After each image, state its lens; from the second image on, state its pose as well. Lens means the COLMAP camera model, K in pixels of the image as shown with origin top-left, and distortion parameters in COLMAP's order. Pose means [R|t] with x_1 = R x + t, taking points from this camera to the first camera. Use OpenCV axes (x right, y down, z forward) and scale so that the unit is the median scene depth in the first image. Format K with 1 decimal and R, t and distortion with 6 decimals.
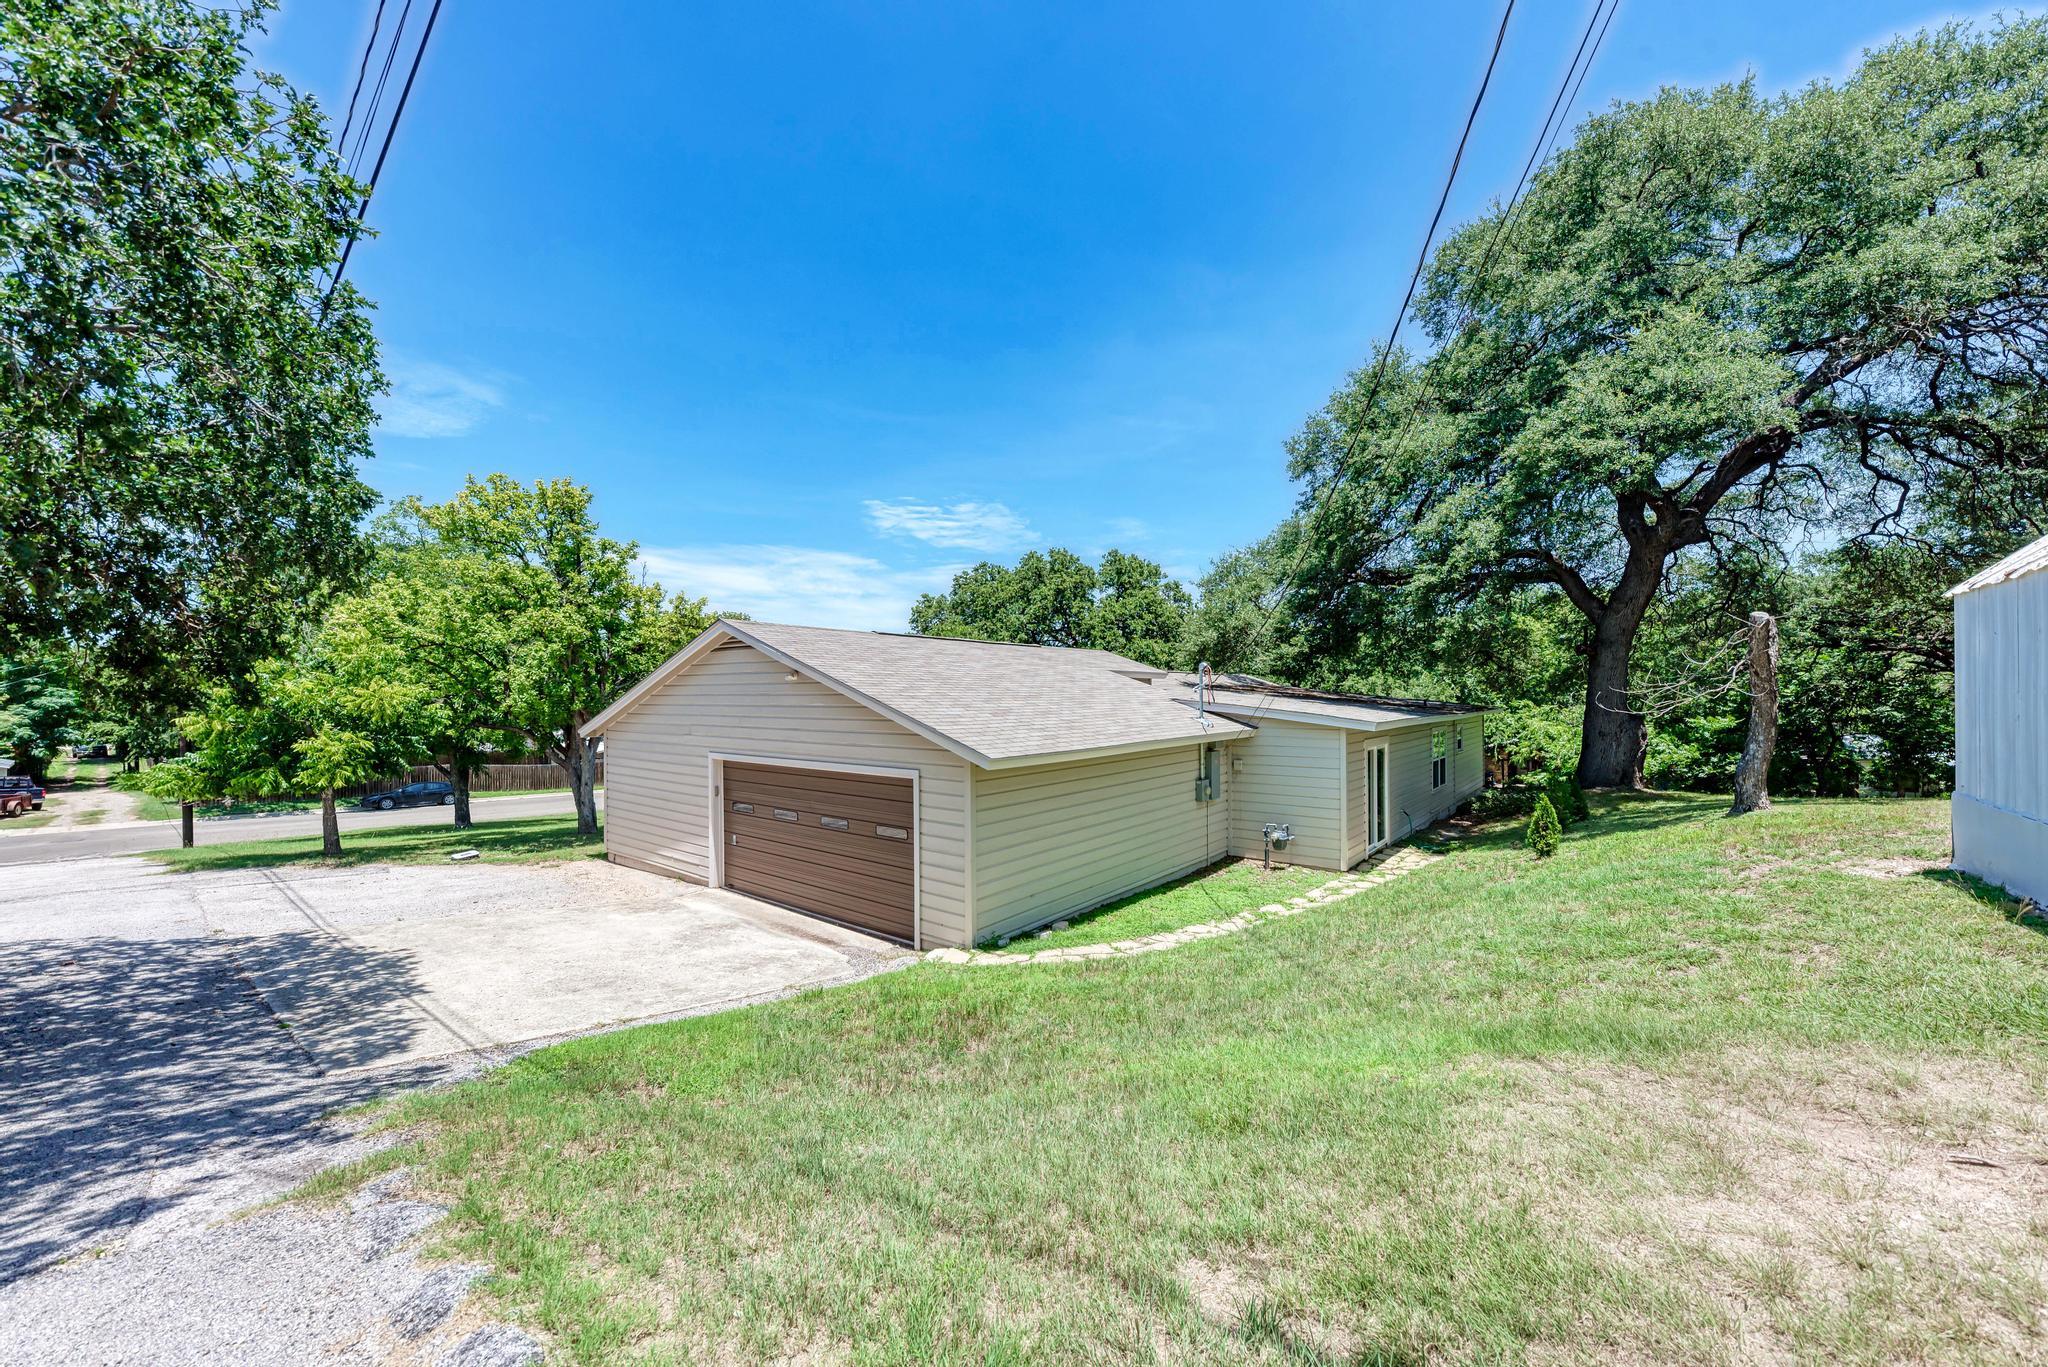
lens RADIAL K [[782.5, 0, 1024.0], [0, 782.5, 683.5], [0, 0, 1]] dist [-0.000143, -0.000096]
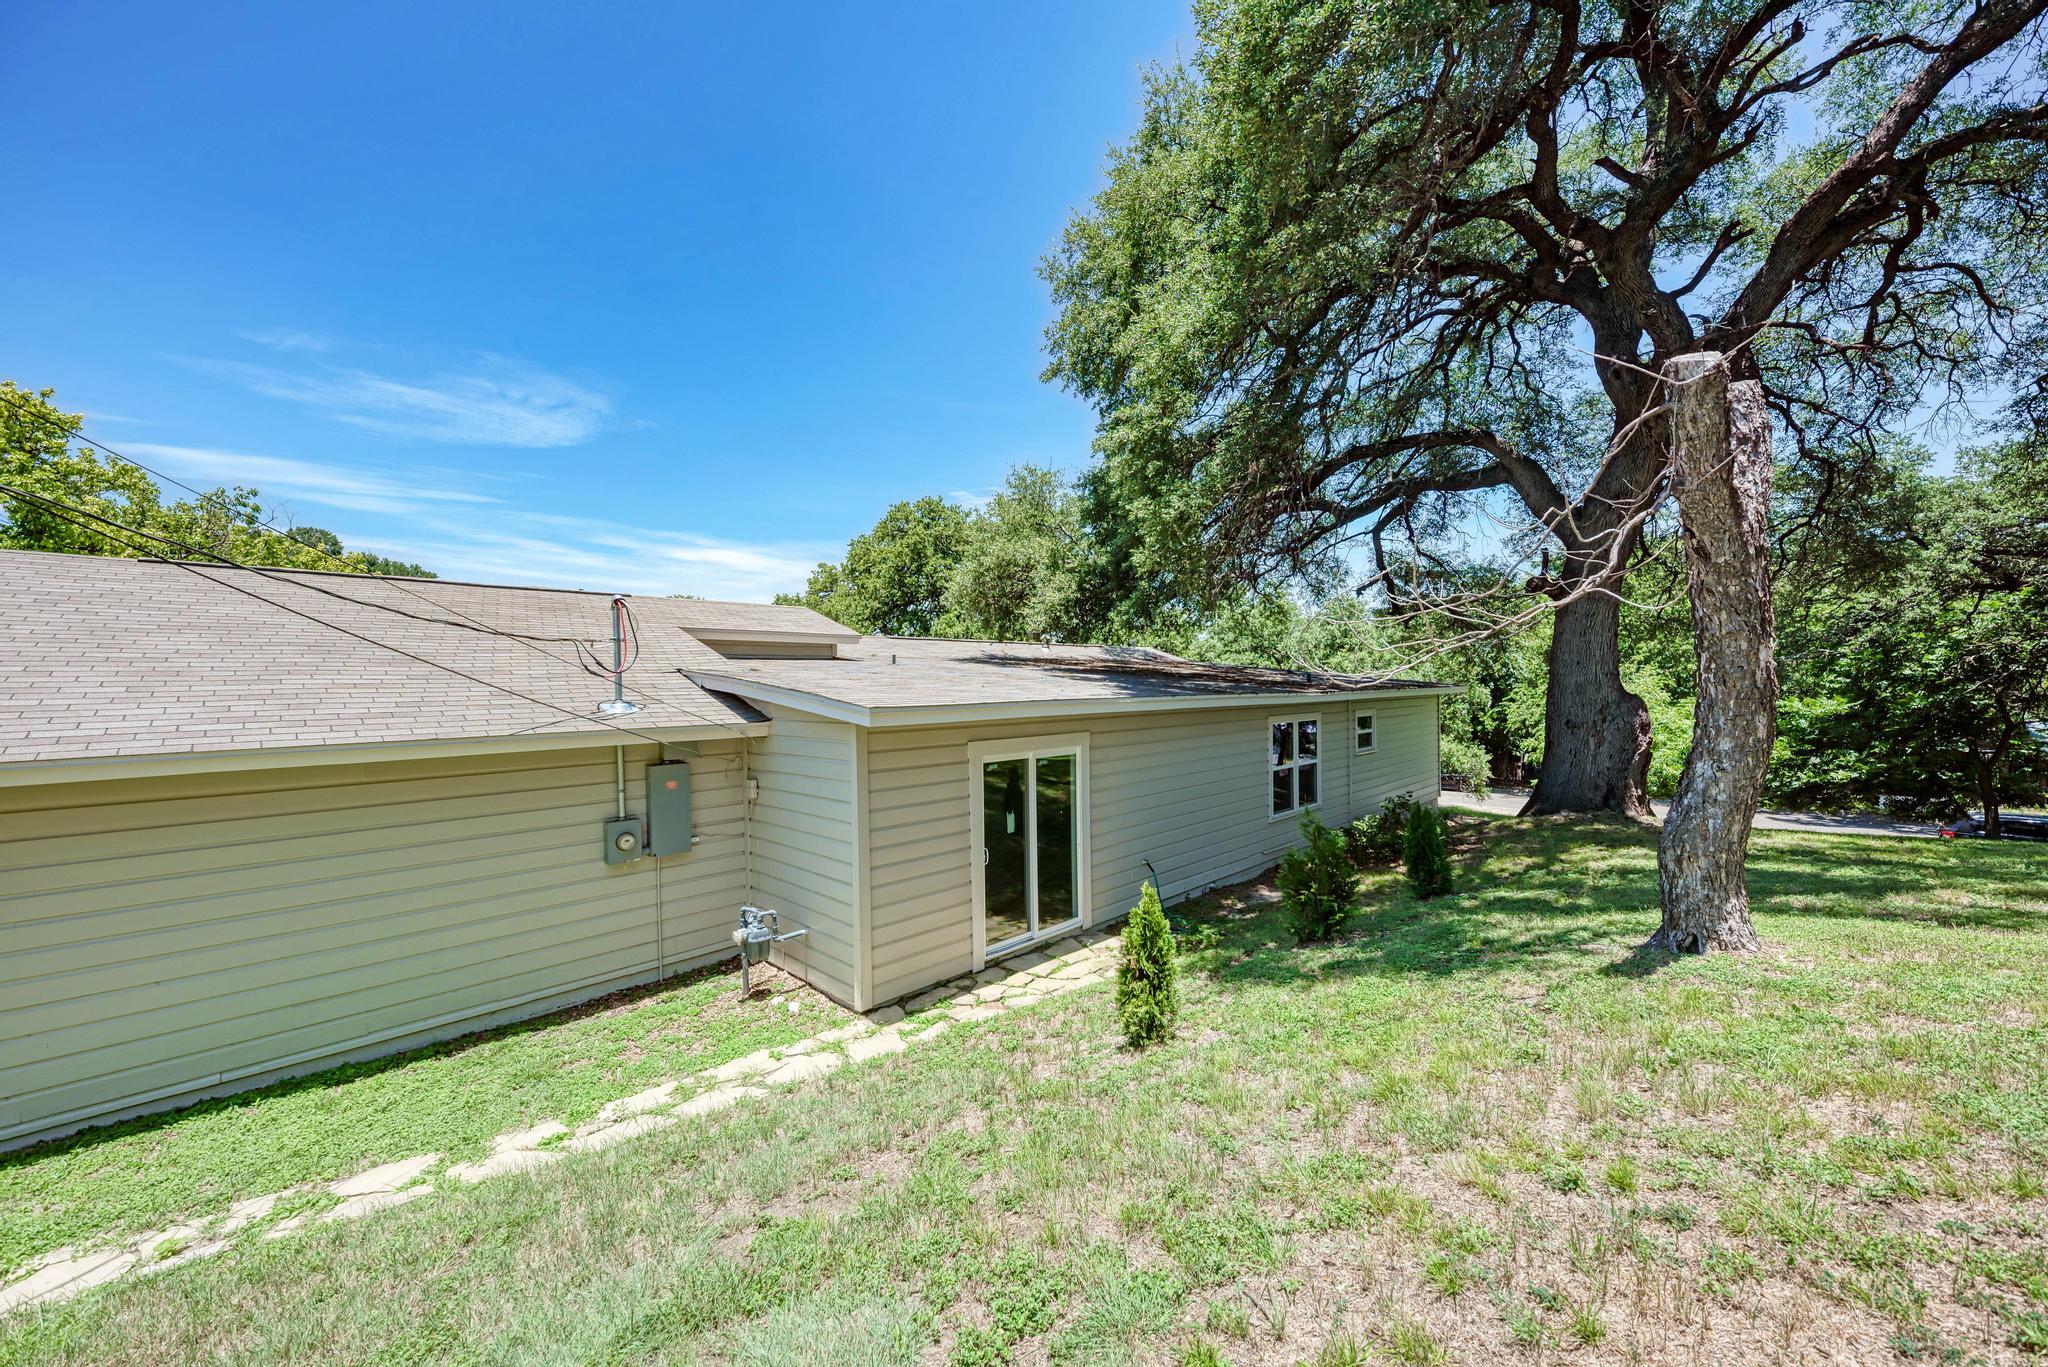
lens RADIAL K [[800.6, 0, 1026.2], [0, 800.6, 675.5], [0, 0, 1]] dist [0.001654, 0.000305]
pose [[0.995895, -0.007909, -0.090173, 0.360050], [0.008401, 0.999952, 0.005079, 0.019460], [0.090129, -0.005816, 0.995913, 0.335221]]
